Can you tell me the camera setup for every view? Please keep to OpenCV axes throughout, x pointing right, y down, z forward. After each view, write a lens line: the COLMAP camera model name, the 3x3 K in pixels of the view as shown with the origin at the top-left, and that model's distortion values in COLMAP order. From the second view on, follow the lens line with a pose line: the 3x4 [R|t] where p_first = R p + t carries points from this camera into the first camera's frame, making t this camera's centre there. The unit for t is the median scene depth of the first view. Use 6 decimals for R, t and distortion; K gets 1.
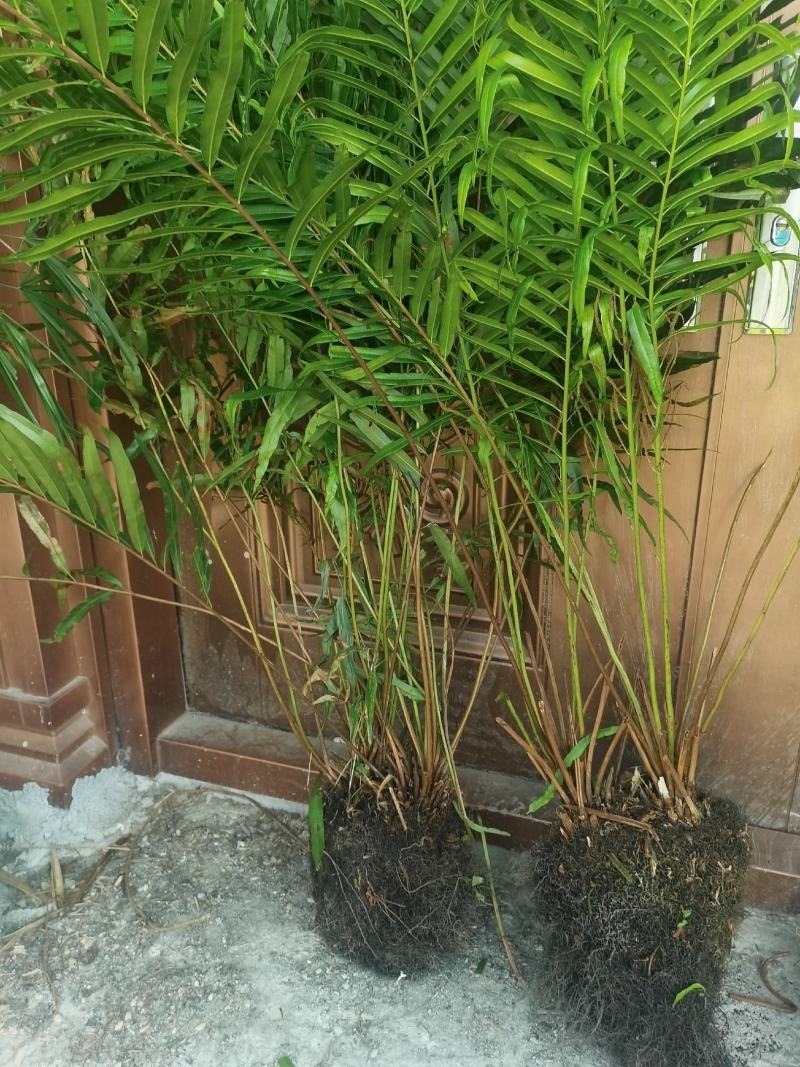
lens RADIAL K [[822.9, 0, 406.6], [0, 822.9, 530.9], [0, 0, 1]] dist [0.046311, -0.052455]
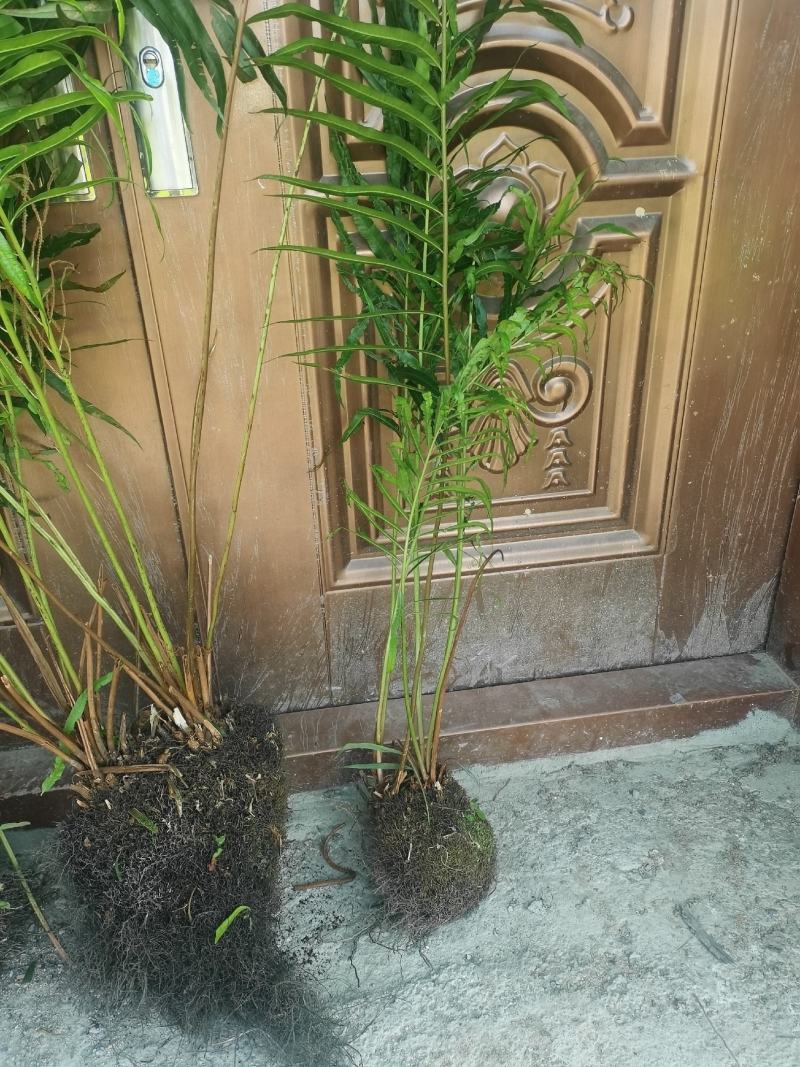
lens RADIAL K [[822.9, 0, 410.0], [0, 822.9, 536.2], [0, 0, 1]] dist [0.046311, -0.052455]
pose [[0.880274, -0.246743, 0.405260, 0.210426], [0.187931, 0.965603, 0.179701, -0.002527], [-0.435661, -0.082025, 0.896366, 0.081609]]
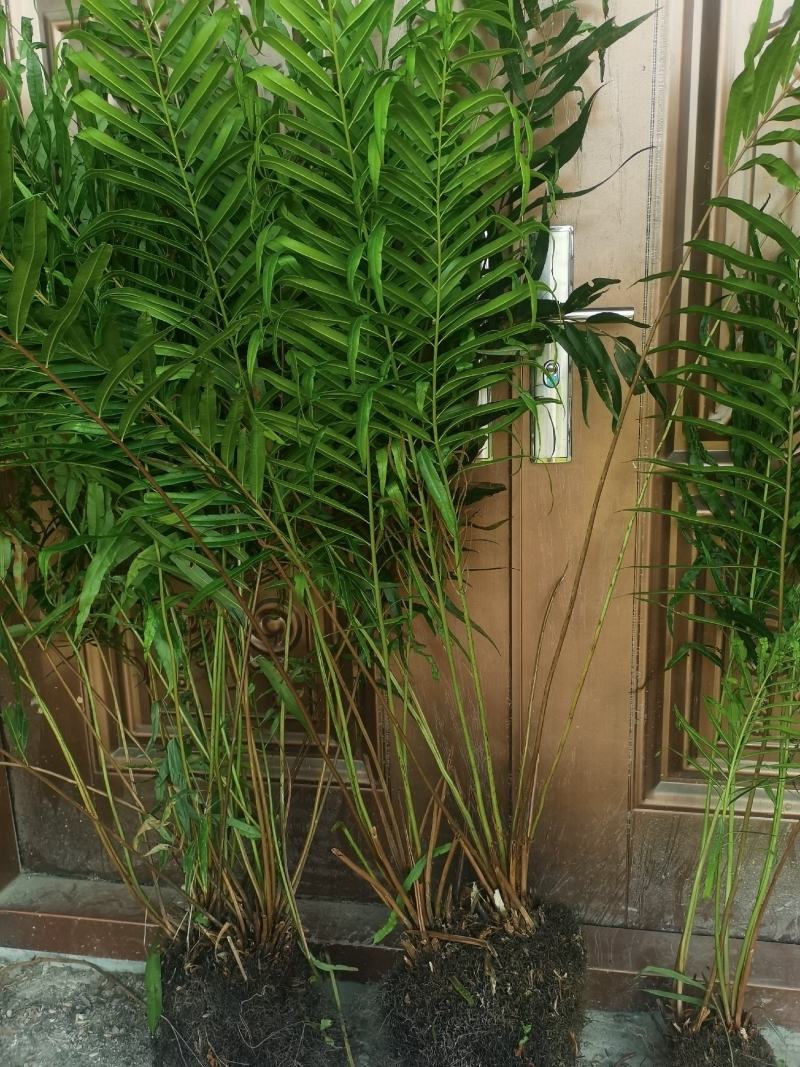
lens RADIAL K [[822.9, 0, 400.9], [0, 822.9, 529.1], [0, 0, 1]] dist [0.046311, -0.052455]
pose [[0.987646, -0.060178, 0.144683, 0.068629], [0.078297, 0.989314, -0.122997, -0.027219], [-0.135735, 0.132806, 0.981804, -0.049854]]
